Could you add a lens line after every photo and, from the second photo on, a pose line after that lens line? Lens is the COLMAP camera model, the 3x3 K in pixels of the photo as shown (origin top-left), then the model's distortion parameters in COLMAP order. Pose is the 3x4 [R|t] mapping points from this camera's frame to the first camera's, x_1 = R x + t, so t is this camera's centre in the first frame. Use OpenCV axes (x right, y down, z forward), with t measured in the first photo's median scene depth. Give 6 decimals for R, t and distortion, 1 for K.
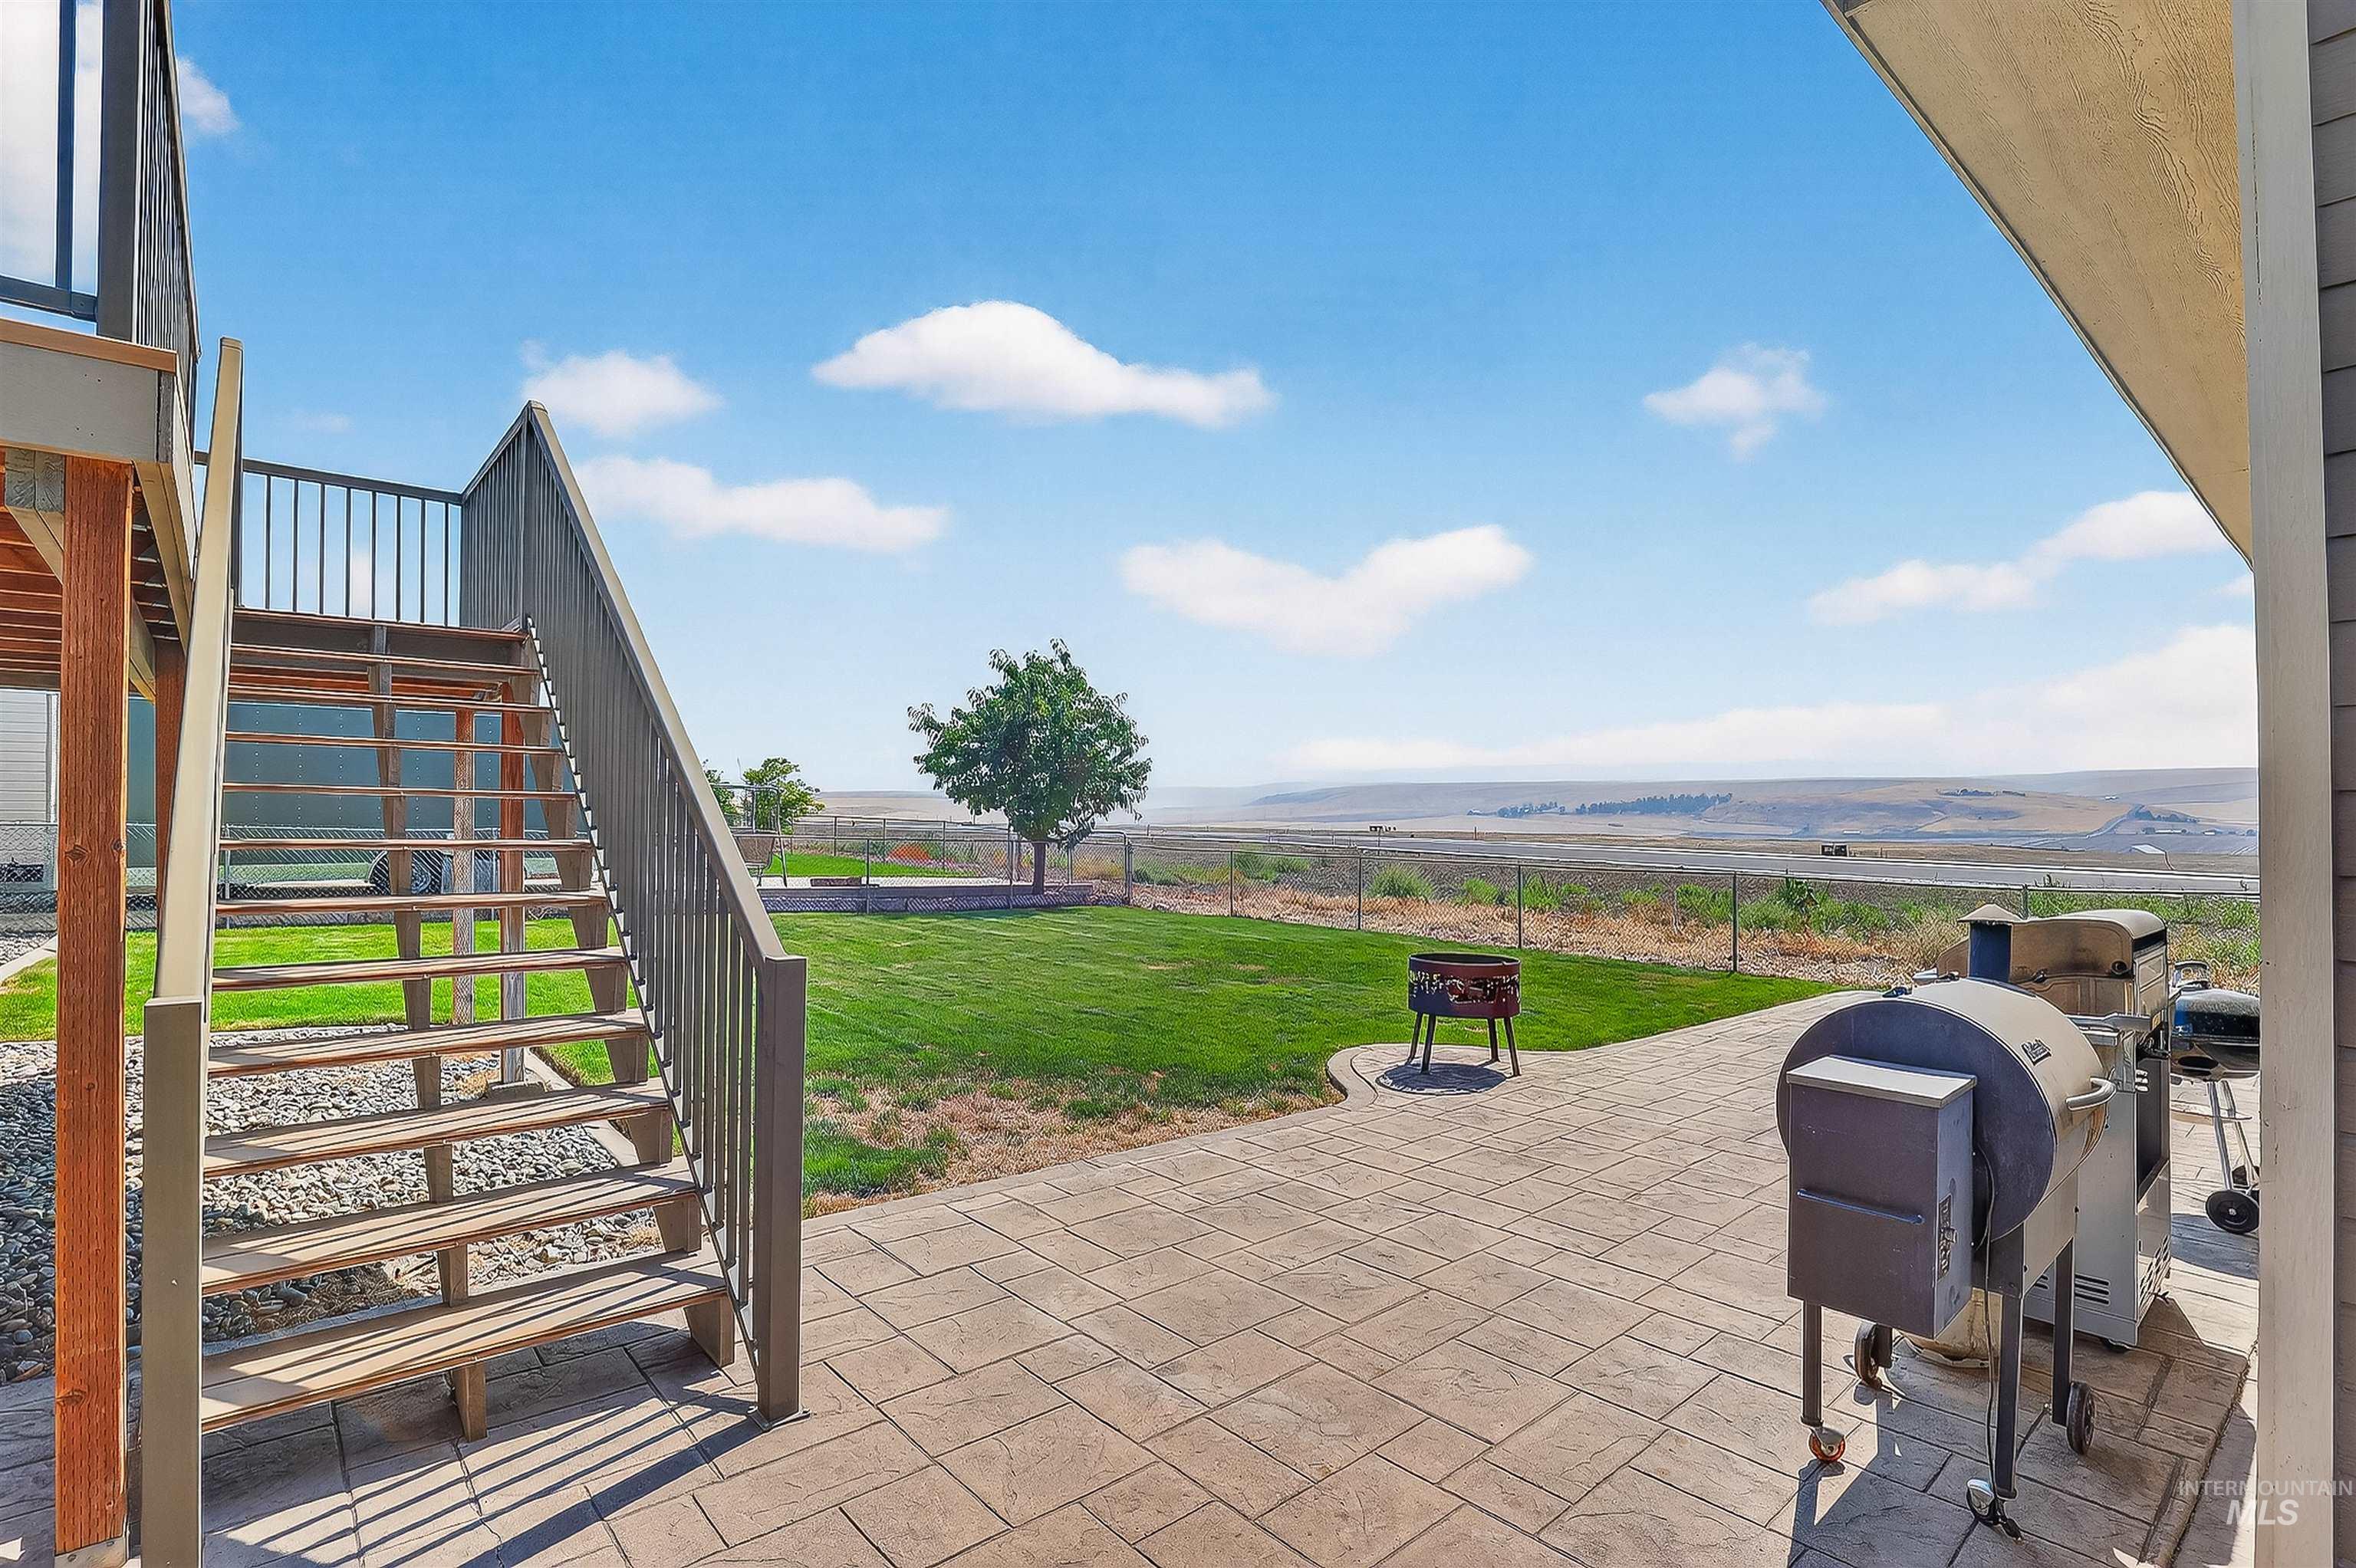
lens RADIAL K [[1055.4, 0, 1215.7], [0, 1055.4, 815.7], [0, 0, 1]] dist [-0.024782, -0.000079]
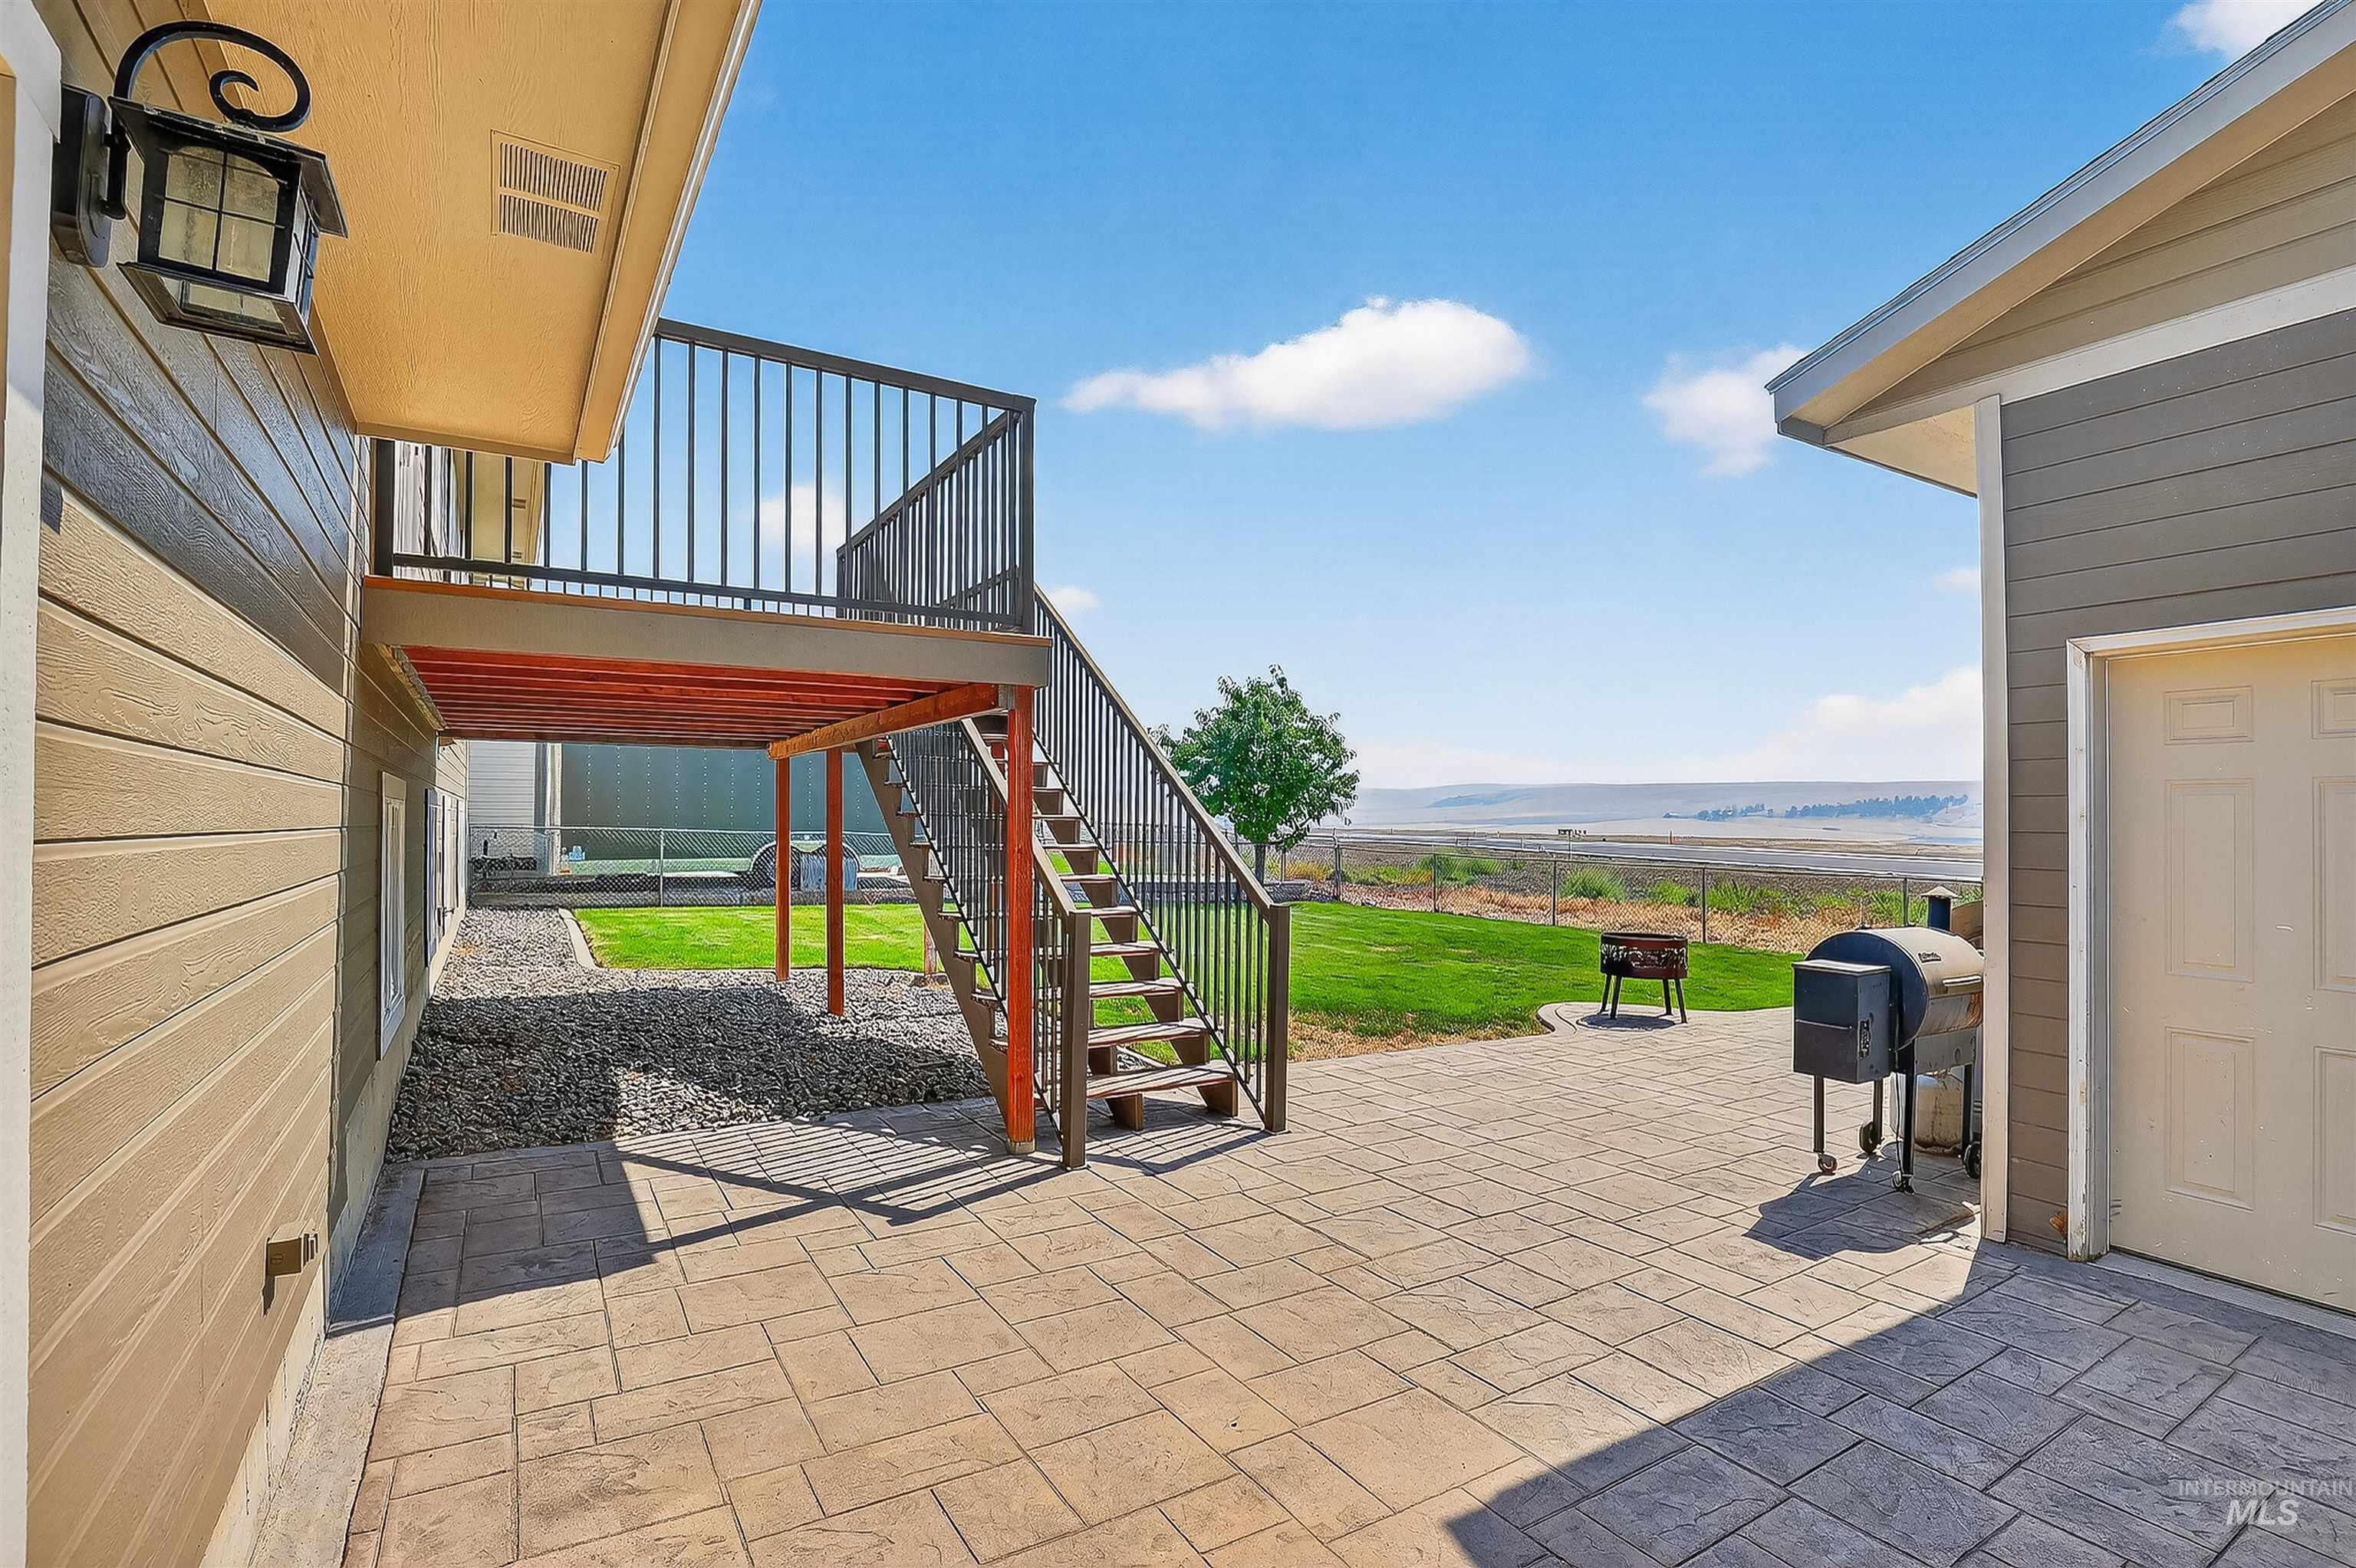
lens RADIAL K [[1077.8, 0, 1197.1], [0, 1077.8, 803.4], [0, 0, 1]] dist [-0.027821, 0.000392]
pose [[0.984201, 0.000423, -0.177053, -0.029231], [-0.002597, 0.999924, -0.012049, -0.005126], [0.177035, 0.012318, 0.984128, -0.158787]]
